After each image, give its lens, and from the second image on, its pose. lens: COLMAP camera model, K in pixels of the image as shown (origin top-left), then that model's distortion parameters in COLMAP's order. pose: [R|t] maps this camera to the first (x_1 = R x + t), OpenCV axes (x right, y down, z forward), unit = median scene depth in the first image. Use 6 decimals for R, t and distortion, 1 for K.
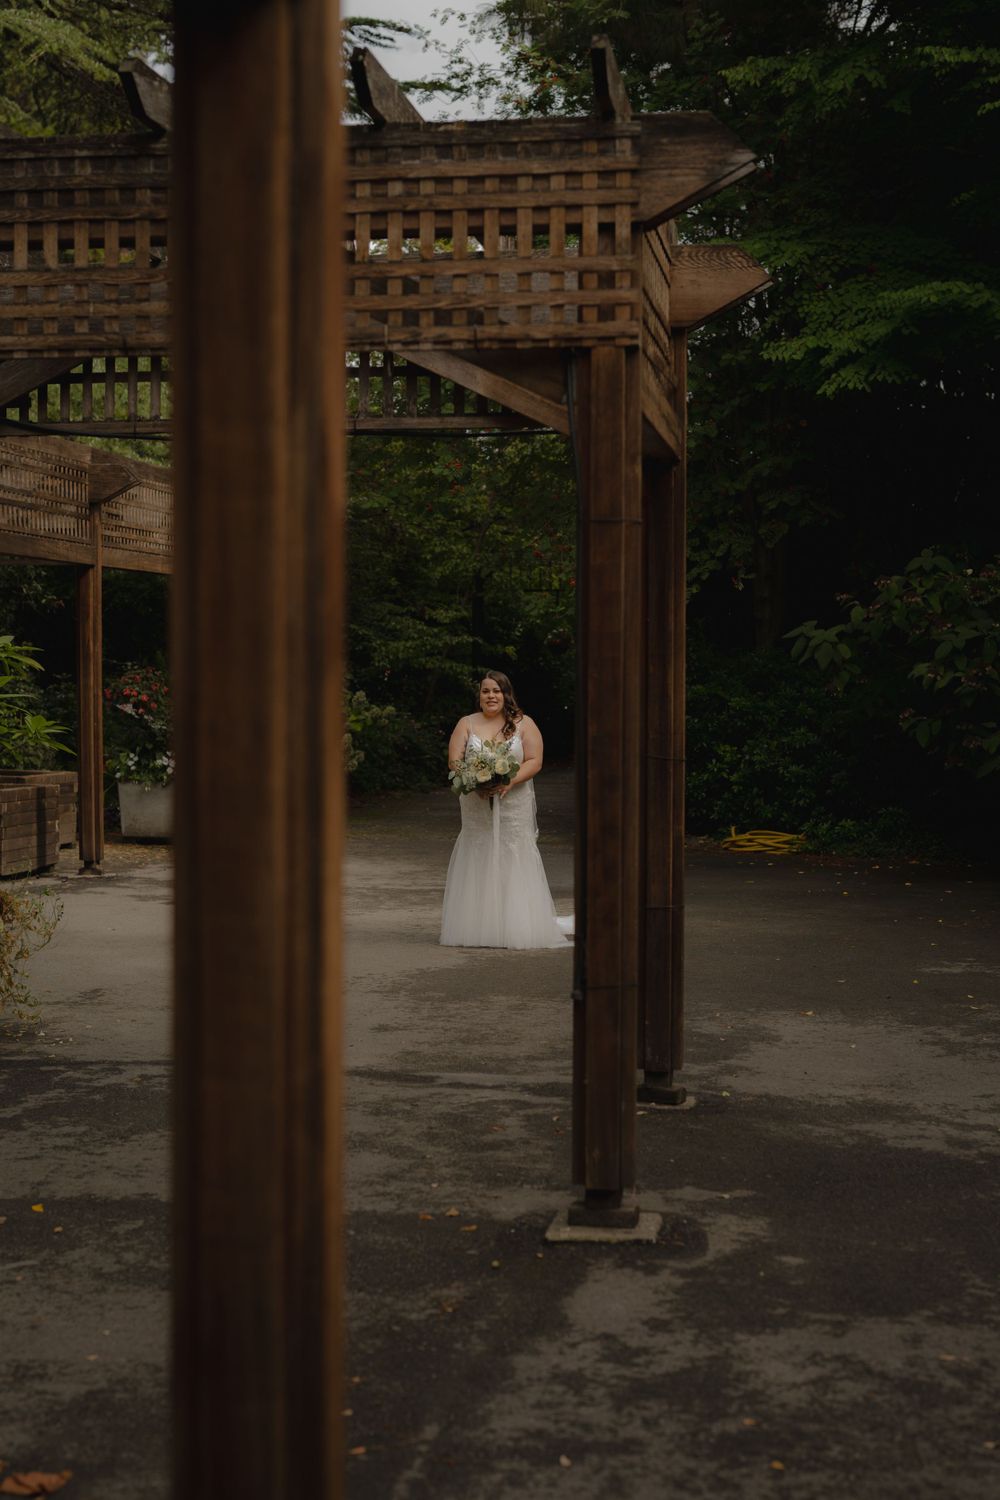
lens RADIAL K [[2241.1, 0, 500.0], [0, 2241.1, 750.0], [0, 0, 1]] dist [-0.011172, -0.014860]
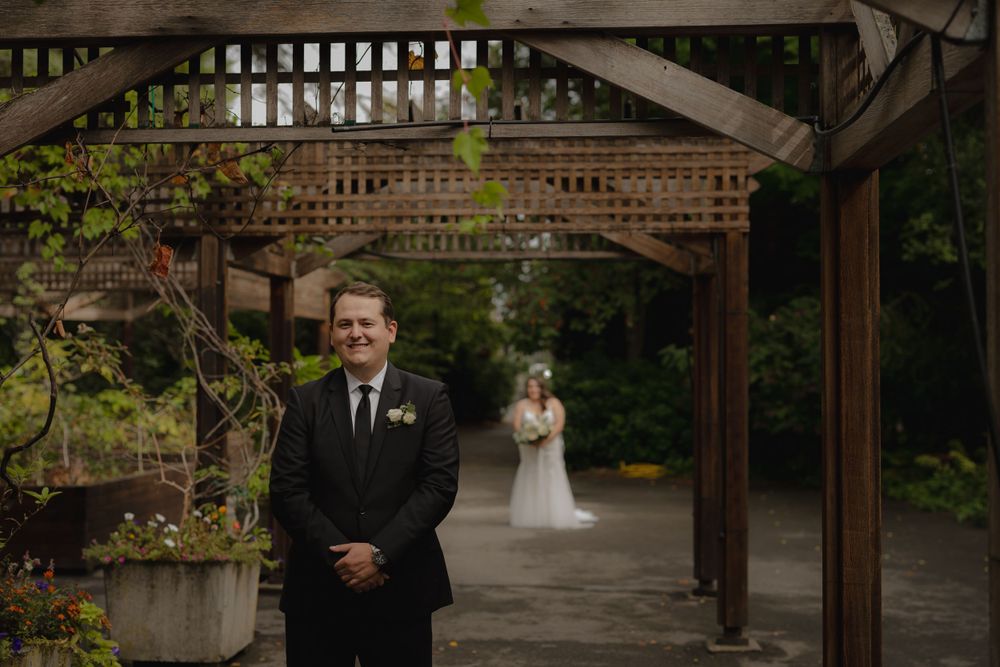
lens RADIAL K [[1480.1, 0, 474.1], [0, 1480.1, 334.5], [0, 0, 1]] dist [-0.013531, -0.004276]
pose [[0.996153, 0.000598, 0.087629, -0.321885], [0.004292, 0.998444, -0.055607, -0.003500], [-0.087526, 0.055769, 0.994600, -0.384941]]
